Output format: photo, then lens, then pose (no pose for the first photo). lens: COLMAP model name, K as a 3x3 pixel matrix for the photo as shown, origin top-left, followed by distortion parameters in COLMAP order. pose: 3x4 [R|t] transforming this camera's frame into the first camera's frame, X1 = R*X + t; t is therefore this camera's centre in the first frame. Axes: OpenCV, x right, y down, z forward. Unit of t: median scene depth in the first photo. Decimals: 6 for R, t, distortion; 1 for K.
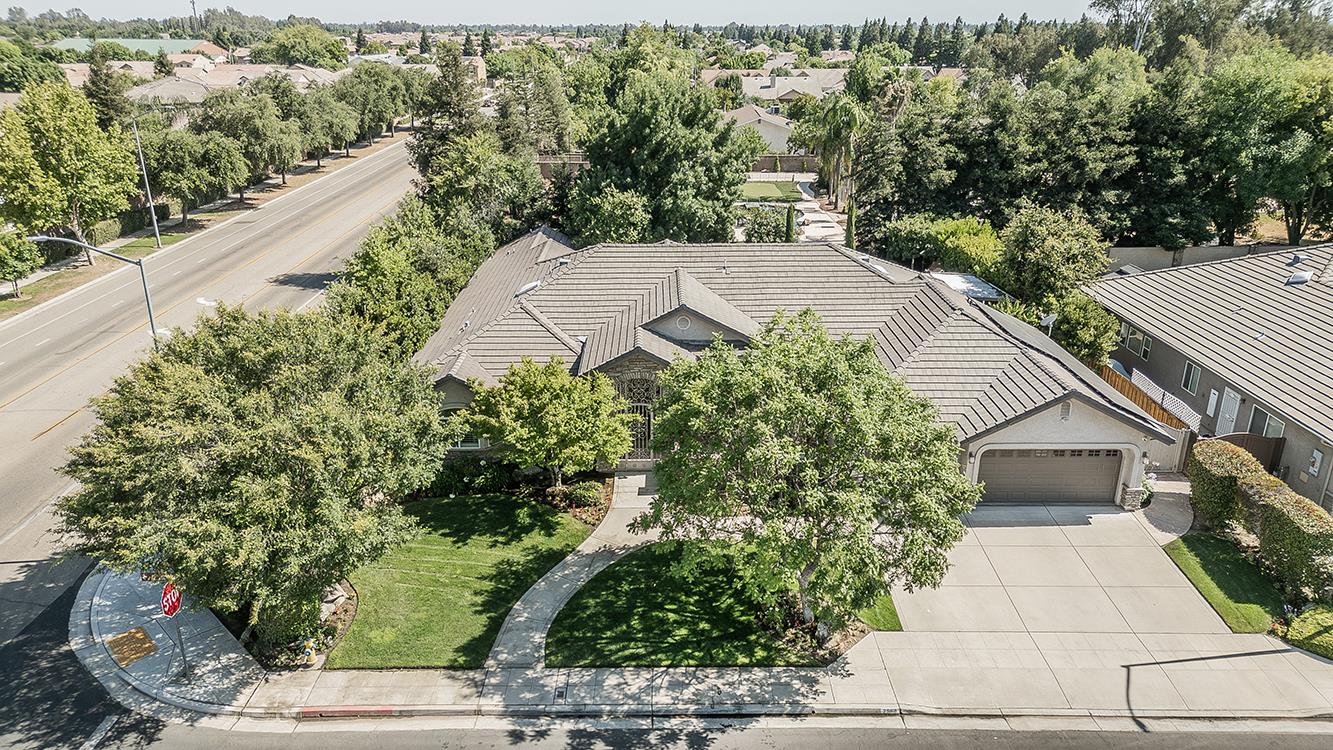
lens RADIAL K [[931.1, 0, 663.4], [0, 931.1, 372.8], [0, 0, 1]] dist [0.068868, -0.036011]
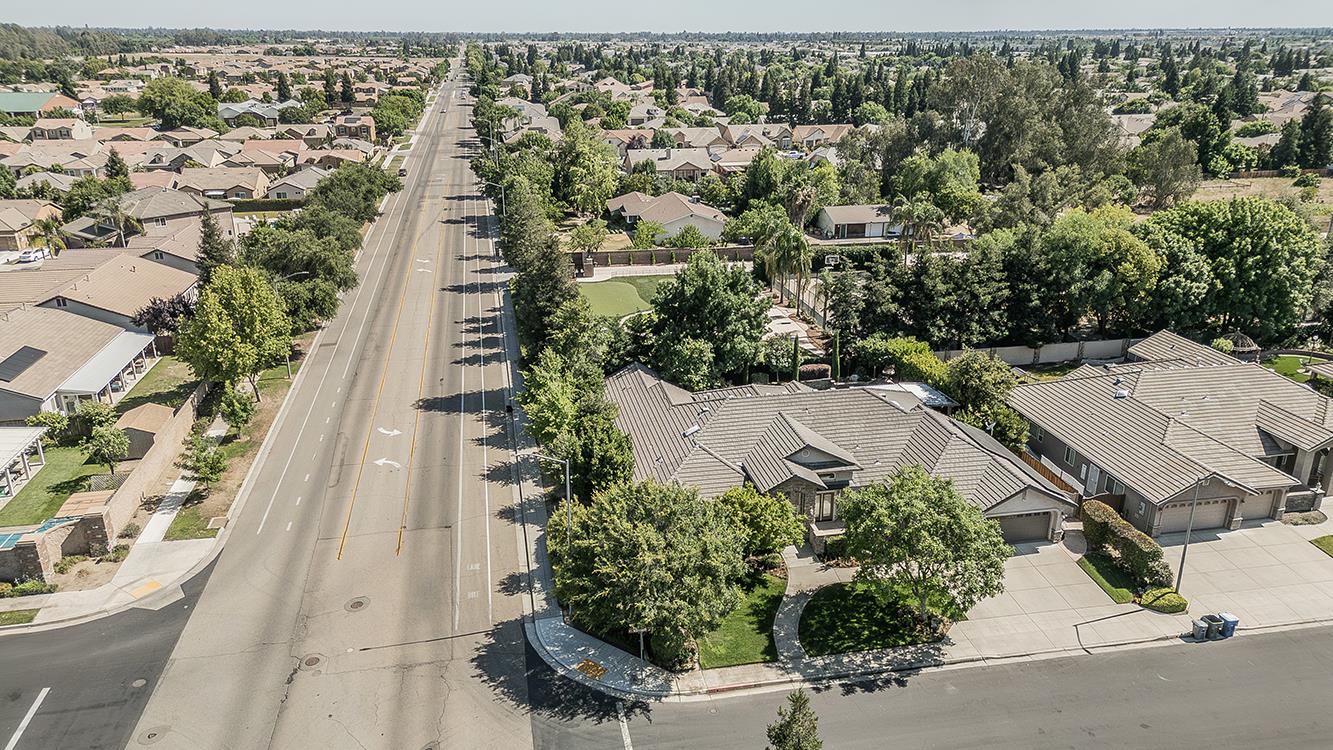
lens RADIAL K [[939.9, 0, 663.4], [0, 939.9, 373.2], [0, 0, 1]] dist [0.051777, -0.005381]
pose [[0.983138, -0.061991, 0.172036, -0.690625], [0.062942, 0.998017, -0.000076, -0.286608], [-0.171691, 0.010903, 0.985091, -0.869885]]
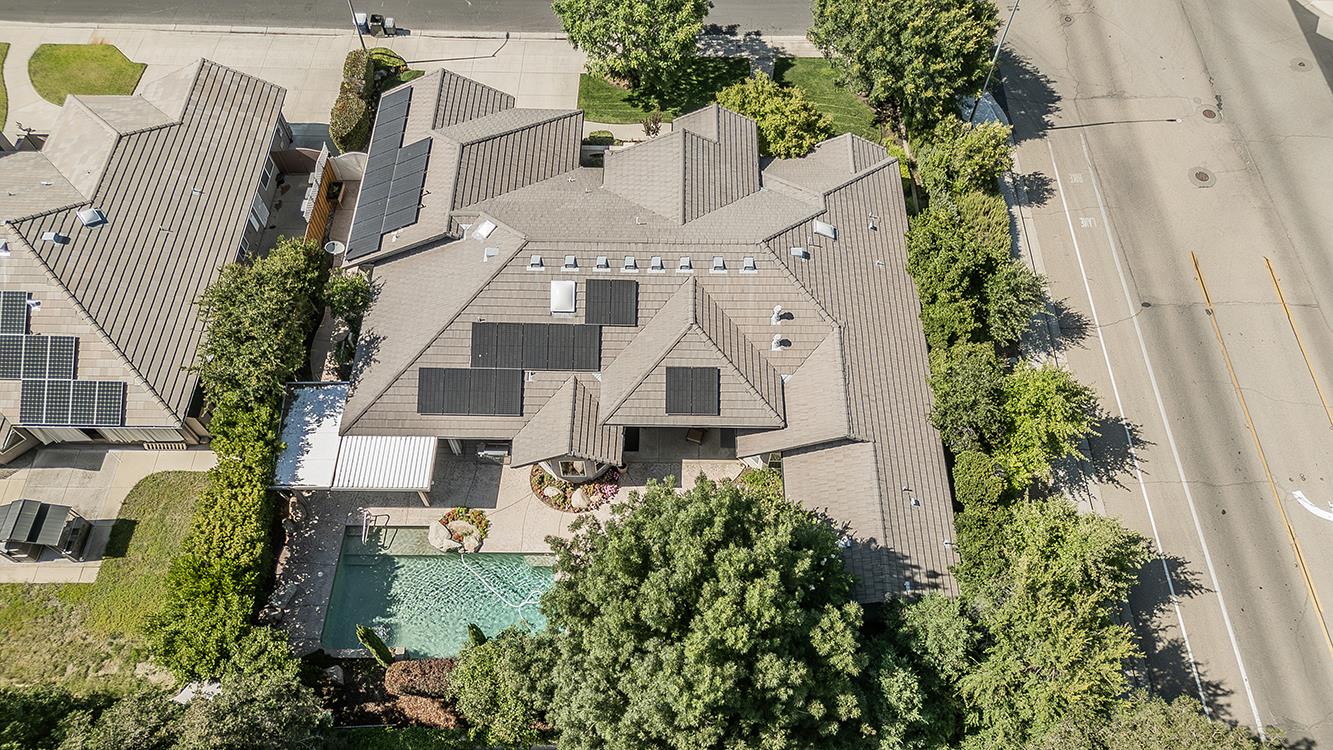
lens RADIAL K [[931.1, 0, 663.4], [0, 931.1, 372.8], [0, 0, 1]] dist [0.068868, -0.036011]
pose [[-0.999667, -0.023484, 0.010724, 0.034586], [0.006116, 0.188158, 0.982120, -1.634935], [-0.025082, 0.981858, -0.187951, 2.022073]]
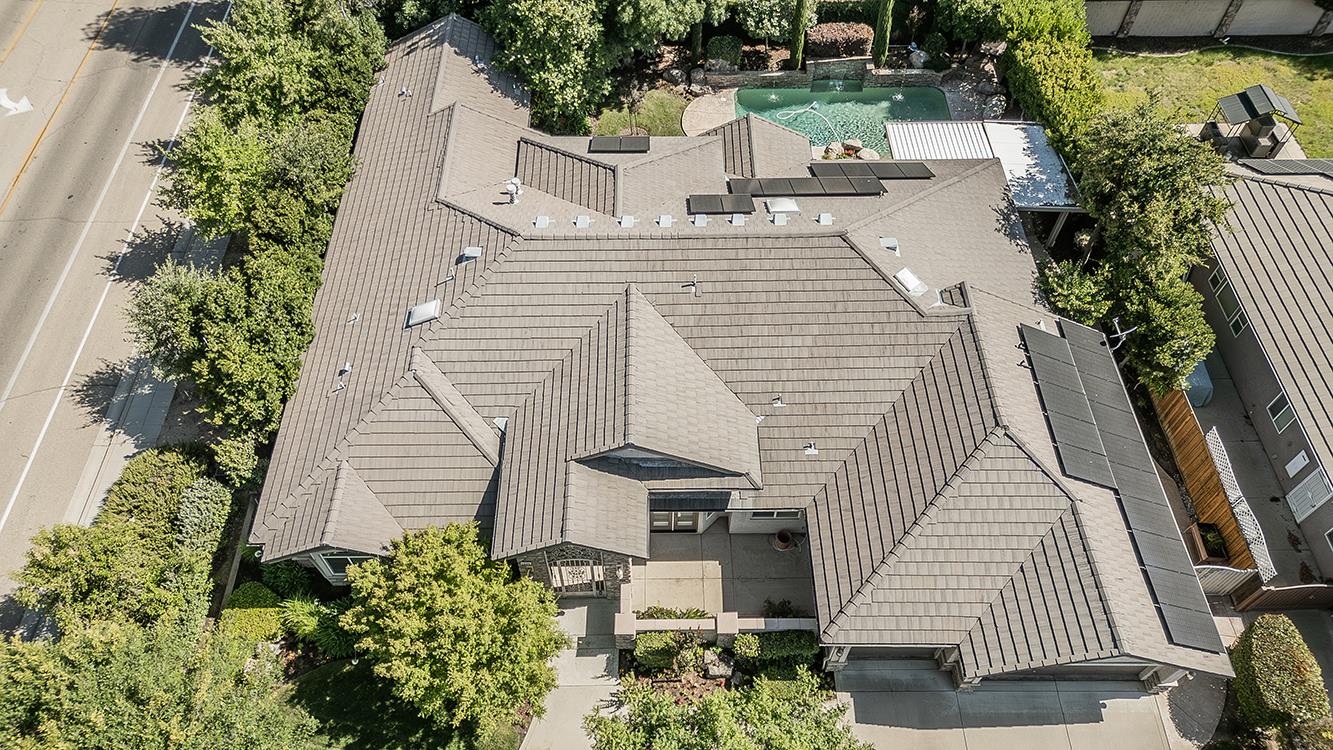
lens RADIAL K [[931.1, 0, 663.4], [0, 931.1, 372.8], [0, 0, 1]] dist [0.068868, -0.036011]
pose [[0.999982, 0.001104, 0.005921, 0.056506], [-0.004204, 0.831887, 0.554929, -0.680748], [-0.004313, -0.554944, 0.831877, 0.539520]]
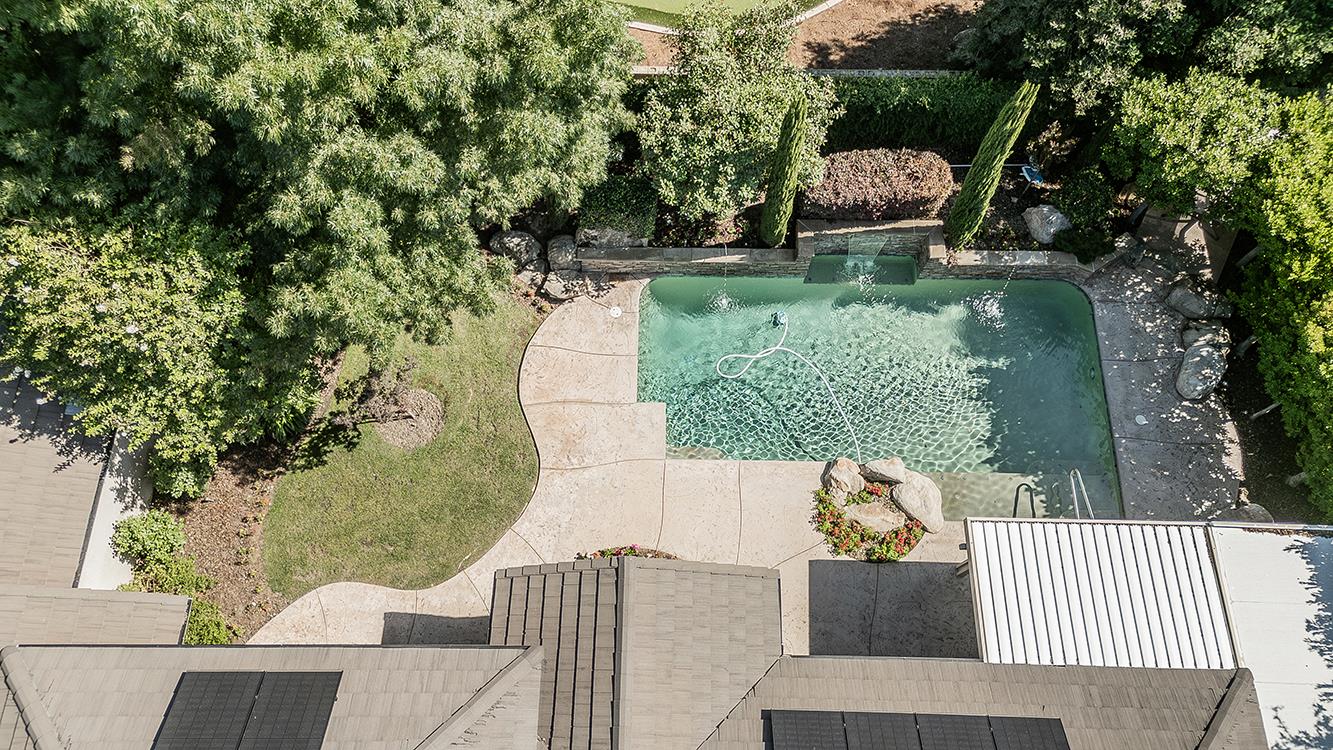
lens RADIAL K [[931.1, 0, 663.4], [0, 931.1, 372.8], [0, 0, 1]] dist [0.068868, -0.036011]
pose [[0.999643, 0.026614, -0.002146, 0.210366], [-0.016160, 0.667044, 0.744843, -0.703732], [0.021255, -0.744543, 0.667236, 1.606987]]
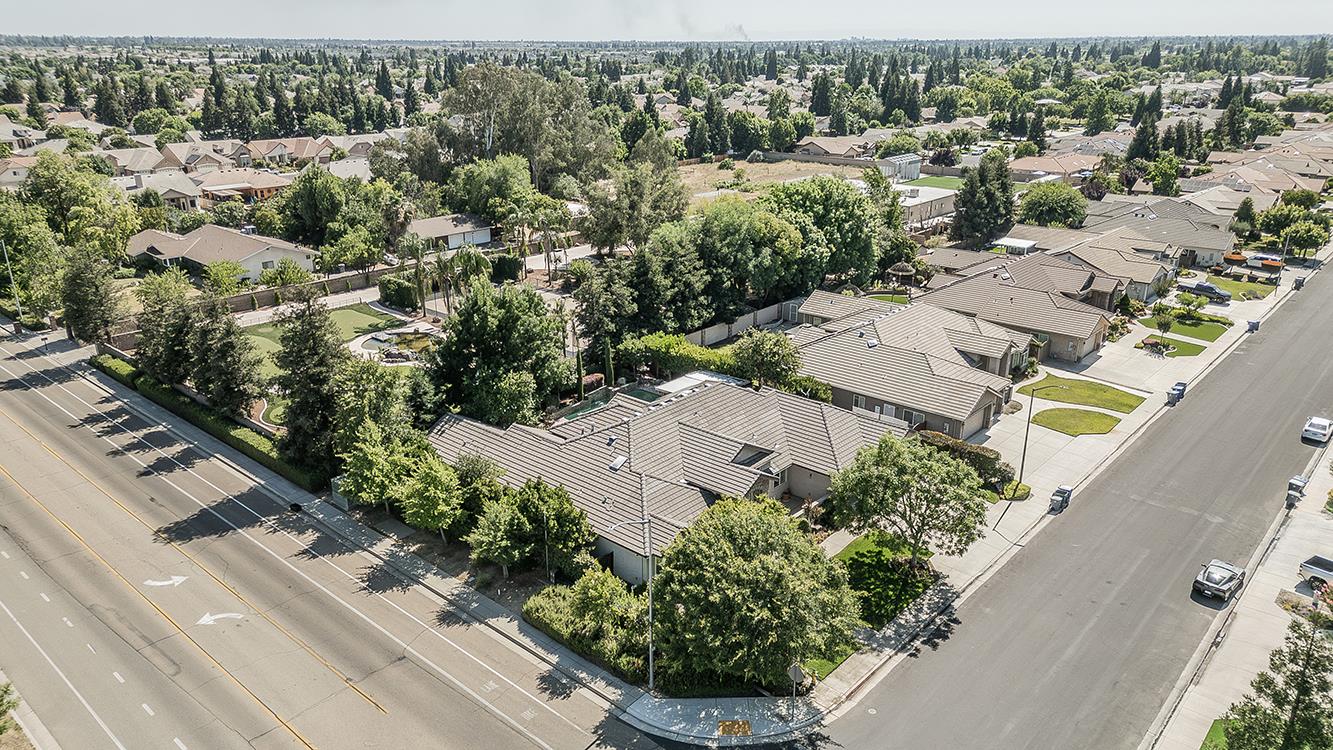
lens RADIAL K [[931.1, 0, 663.4], [0, 931.1, 372.8], [0, 0, 1]] dist [0.068868, -0.036011]
pose [[0.671513, -0.248696, 0.698012, -1.657809], [0.256708, 0.961740, 0.095697, -0.530938], [-0.695105, 0.114924, 0.709663, -0.211107]]
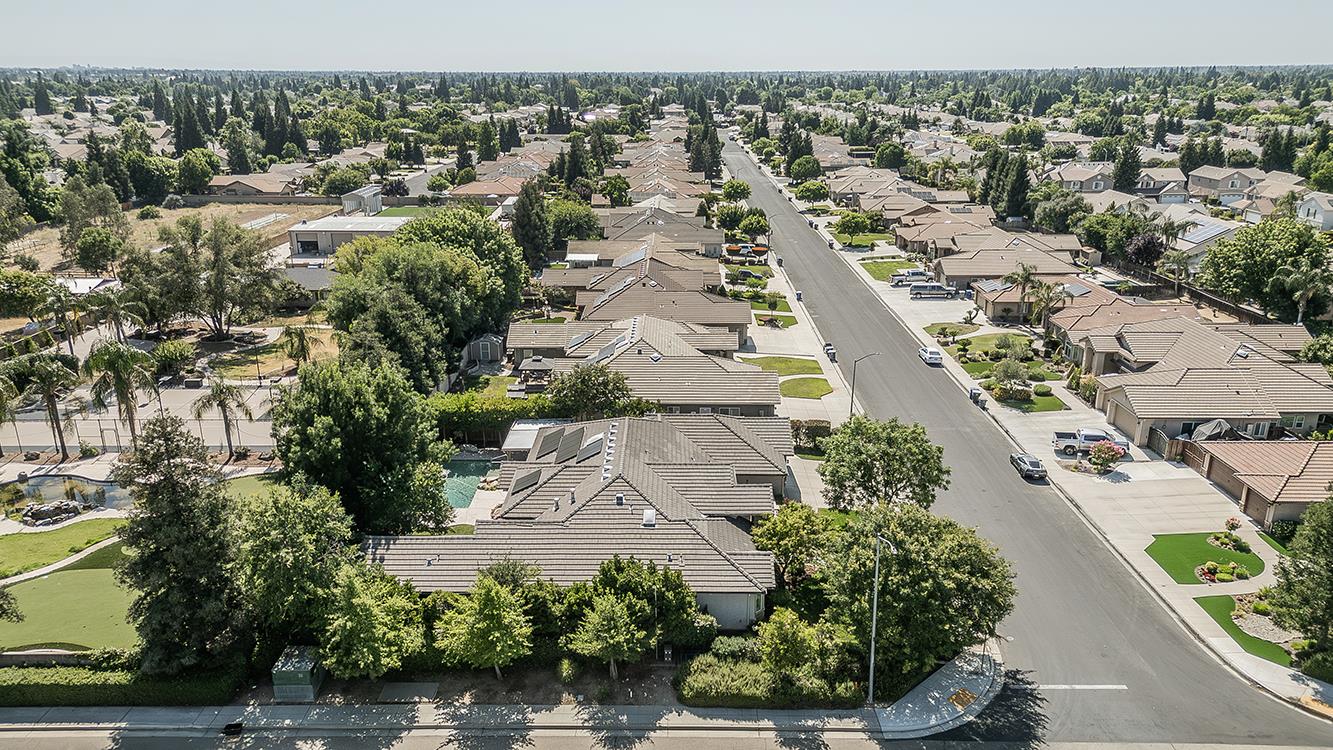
lens RADIAL K [[939.9, 0, 663.4], [0, 939.9, 373.2], [0, 0, 1]] dist [0.051777, -0.005381]
pose [[0.015525, -0.304154, 0.952496, -2.123263], [0.344820, 0.895801, 0.280429, -1.003403], [-0.938541, 0.324086, 0.118786, 1.098155]]
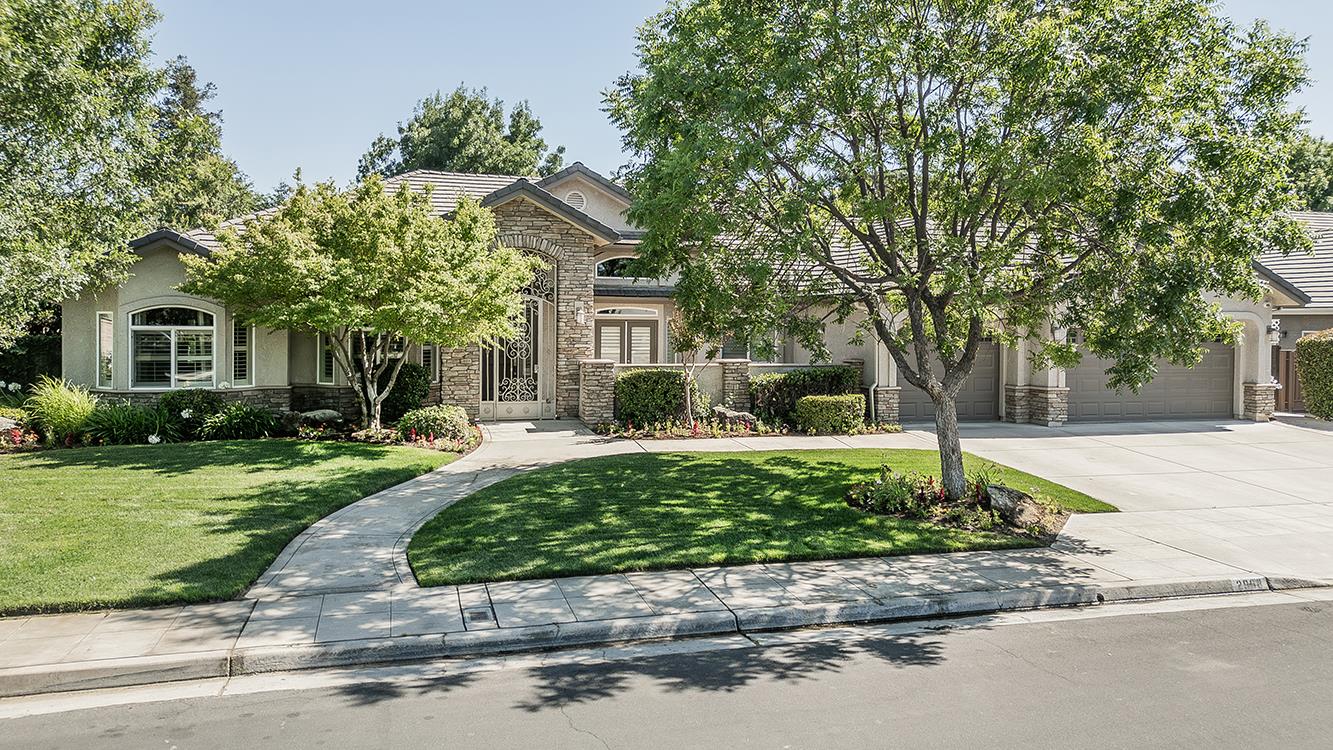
lens RADIAL K [[955.2, 0, 665.7], [0, 955.2, 342.0], [0, 0, 1]] dist [0.069334, -0.038974]
pose [[0.963491, 0.000762, 0.267739, -0.125679], [0.085381, 0.946912, -0.309948, 0.327095], [-0.253762, 0.321492, 0.912276, 0.546761]]
